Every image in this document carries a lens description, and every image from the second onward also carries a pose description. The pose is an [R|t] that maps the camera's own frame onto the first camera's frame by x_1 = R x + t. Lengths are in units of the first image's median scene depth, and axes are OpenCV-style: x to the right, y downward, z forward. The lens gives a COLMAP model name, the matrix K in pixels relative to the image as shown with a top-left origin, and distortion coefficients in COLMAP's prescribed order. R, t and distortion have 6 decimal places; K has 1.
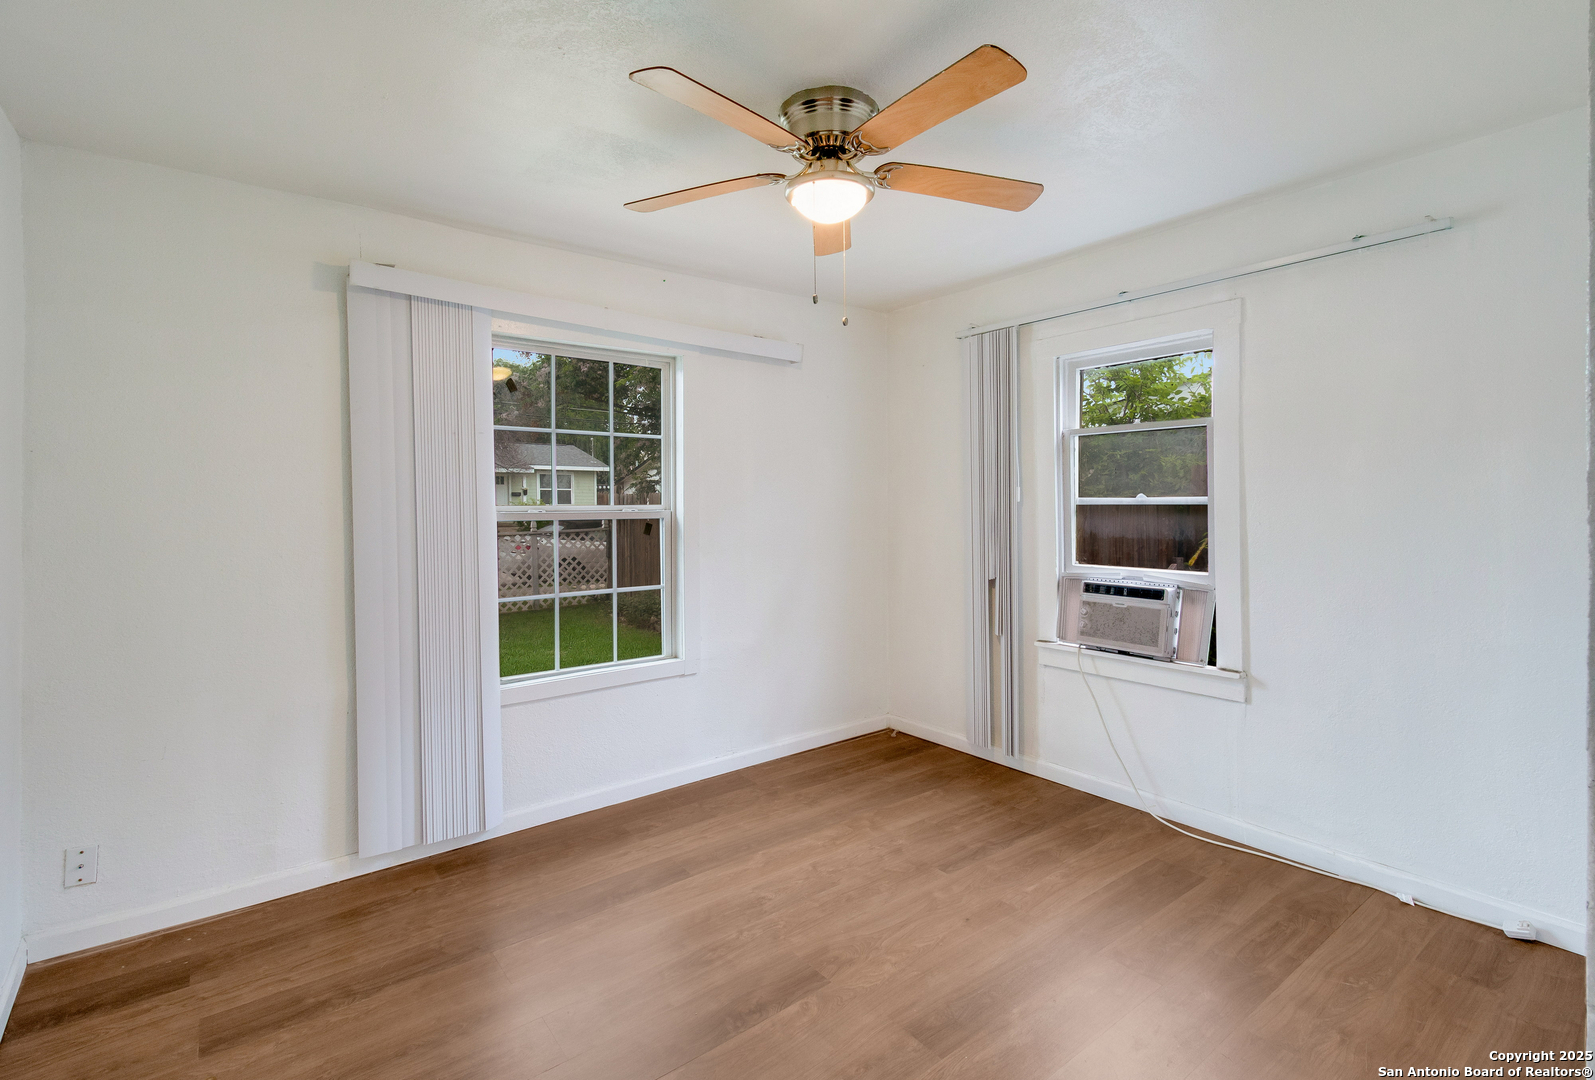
lens RADIAL K [[735.2, 0, 796.6], [0, 735.2, 515.7], [0, 0, 1]] dist [-0.002910, -0.001126]
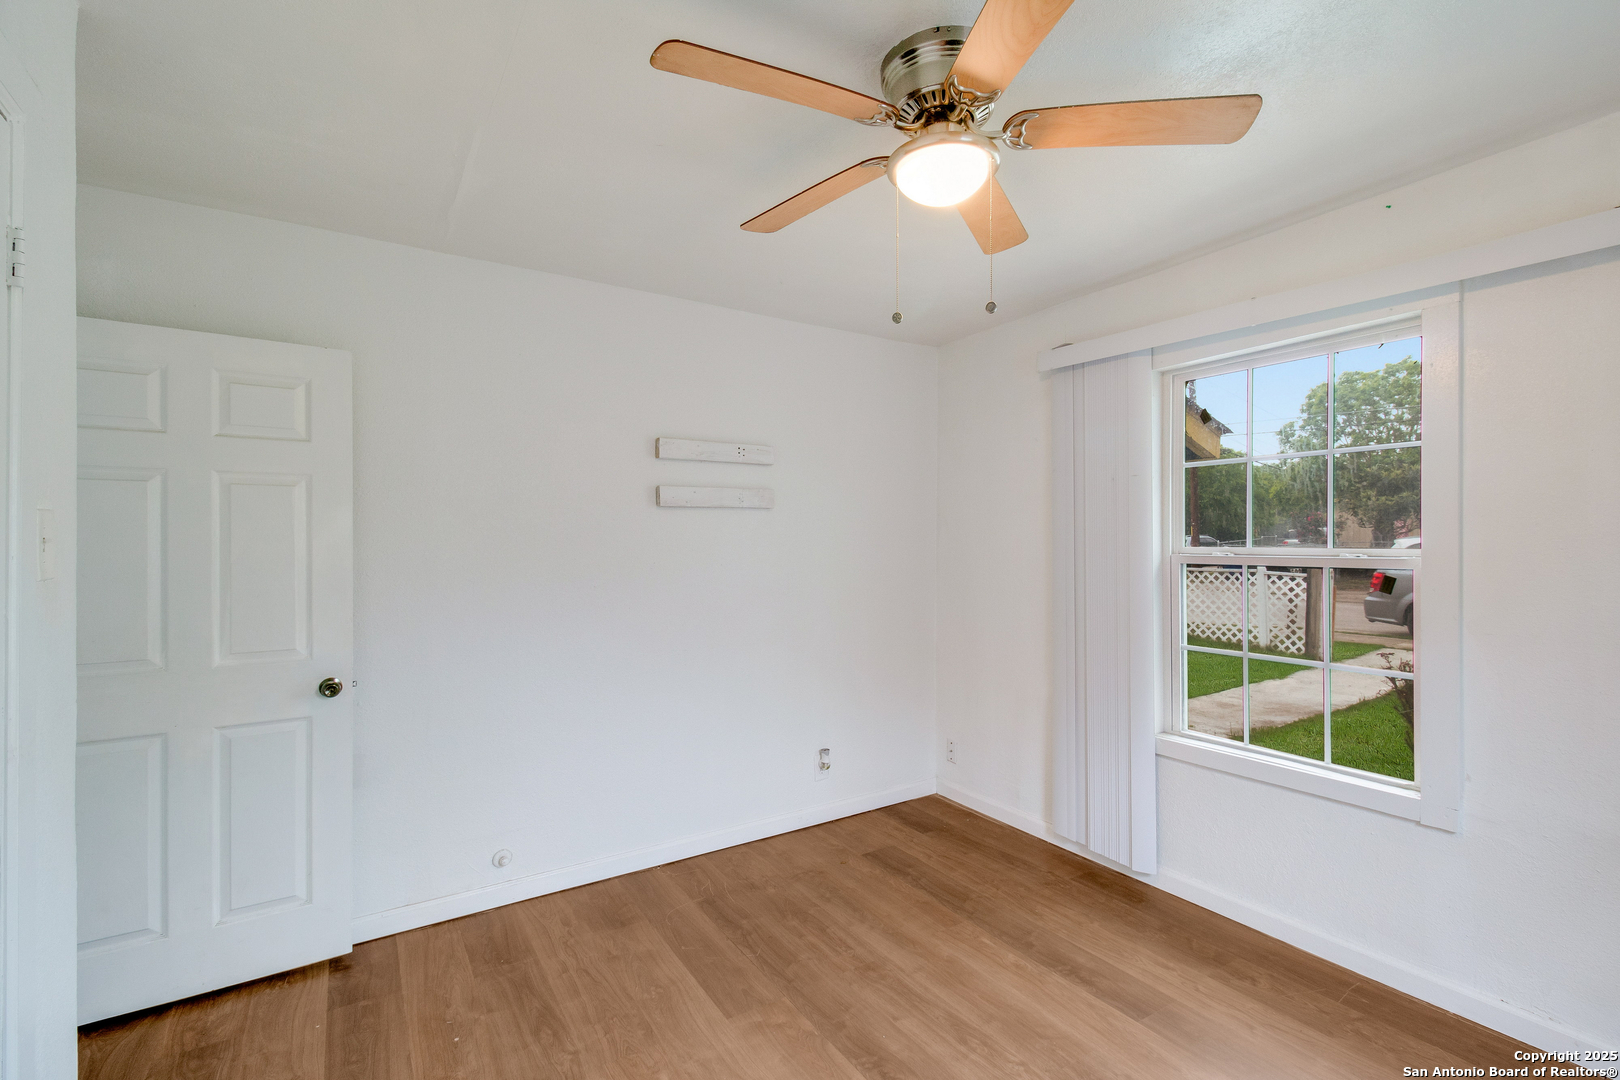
lens RADIAL K [[718.1, 0, 813.3], [0, 718.1, 535.2], [0, 0, 1]] dist [0.000834, -0.000049]
pose [[-0.078919, 0.004686, -0.996870, 0.673276], [-0.011471, 0.999918, 0.005608, -0.032679], [0.996815, 0.011877, -0.078859, 0.729622]]
